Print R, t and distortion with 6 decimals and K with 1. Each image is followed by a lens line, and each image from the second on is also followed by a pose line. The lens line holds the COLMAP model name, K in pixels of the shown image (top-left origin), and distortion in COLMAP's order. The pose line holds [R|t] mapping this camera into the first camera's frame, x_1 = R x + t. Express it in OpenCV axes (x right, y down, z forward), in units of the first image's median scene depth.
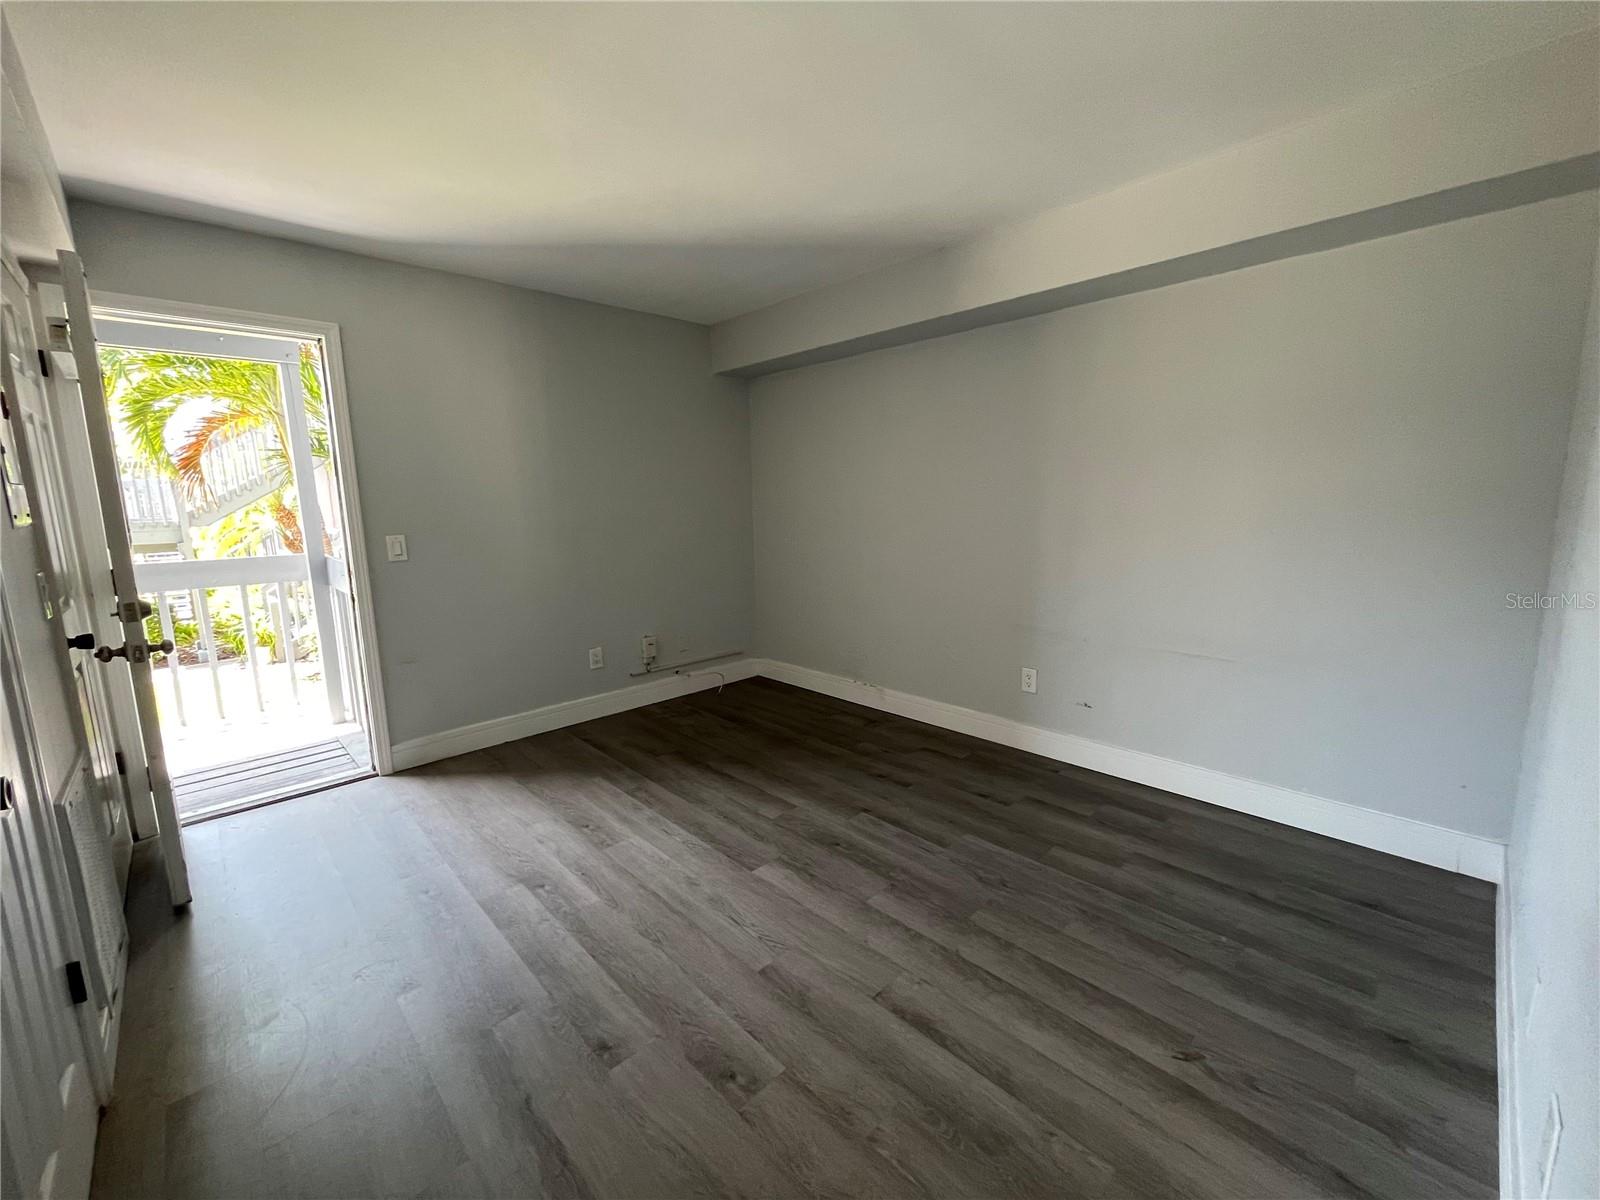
lens RADIAL K [[644.9, 0, 798.7], [0, 644.9, 598.7], [0, 0, 1]] dist [-0.001806, -0.000509]
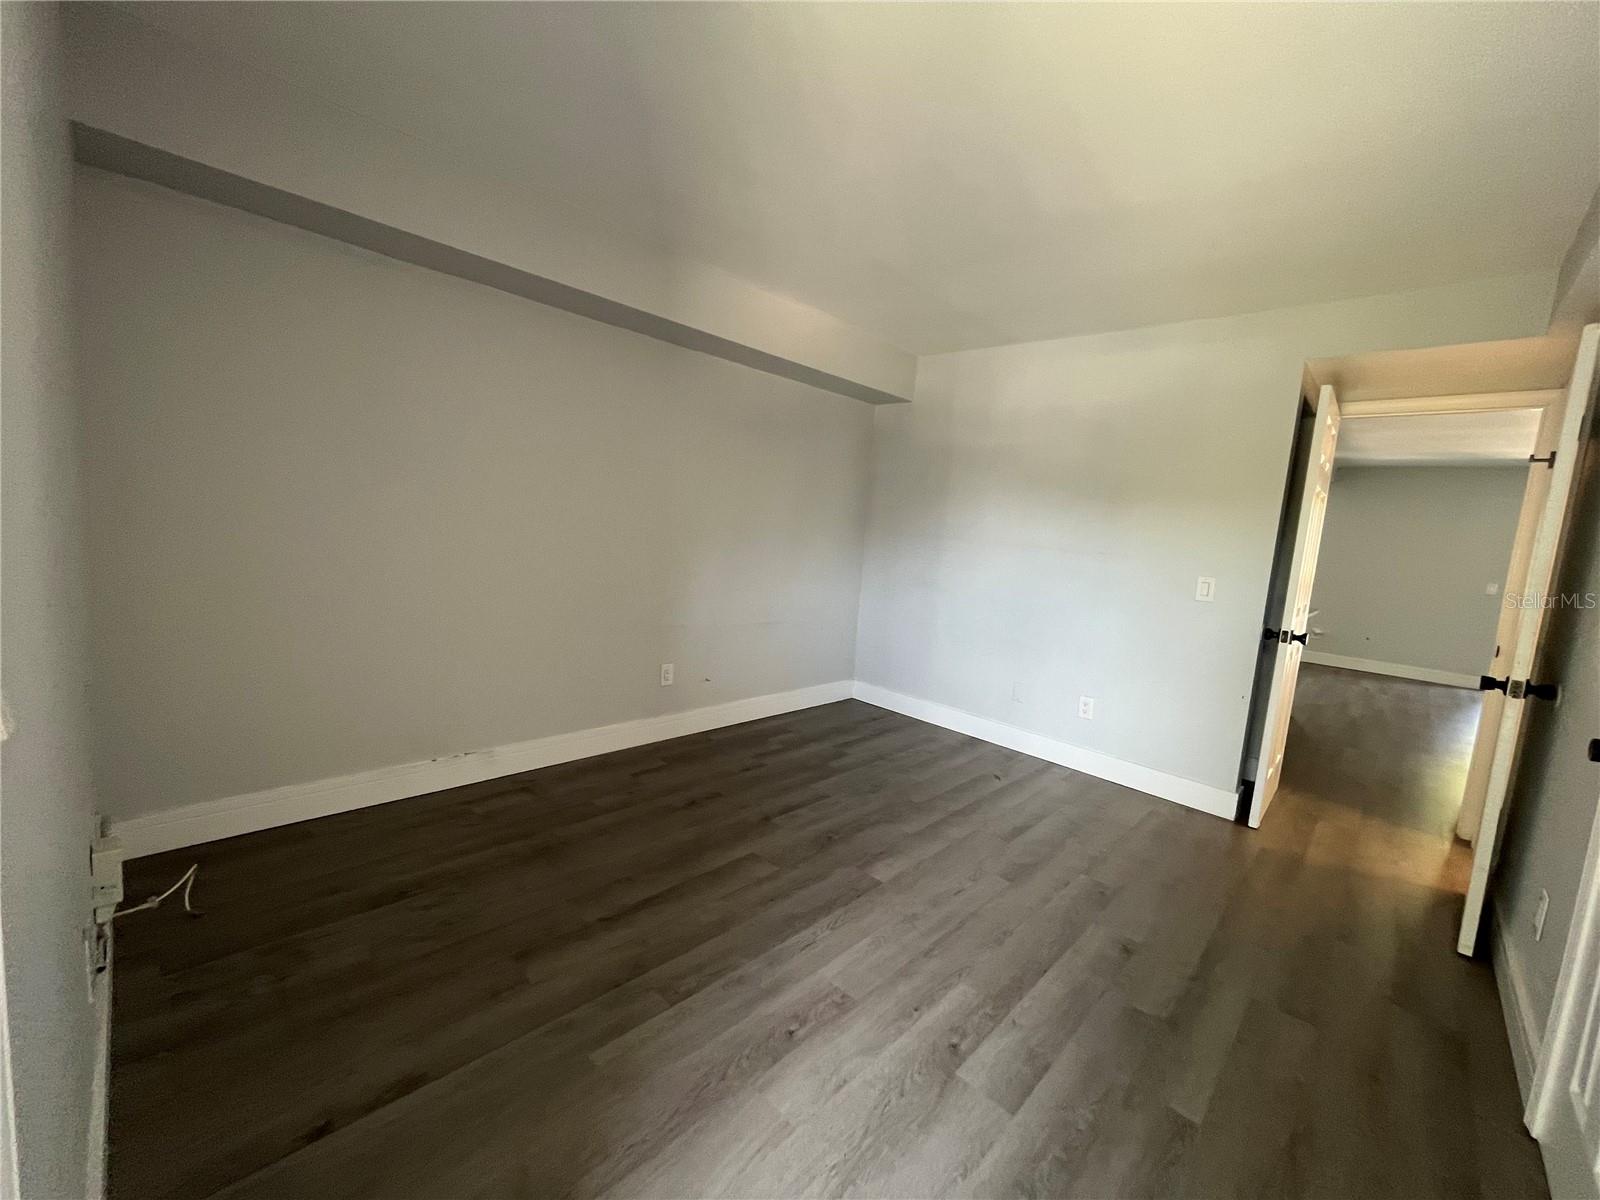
lens RADIAL K [[644.9, 0, 798.7], [0, 644.9, 598.7], [0, 0, 1]] dist [-0.001806, -0.000509]
pose [[-0.041950, -0.098885, 0.994214, -0.899028], [0.078390, 0.991697, 0.101942, -0.118996], [-0.996040, 0.082213, -0.033850, 0.980757]]
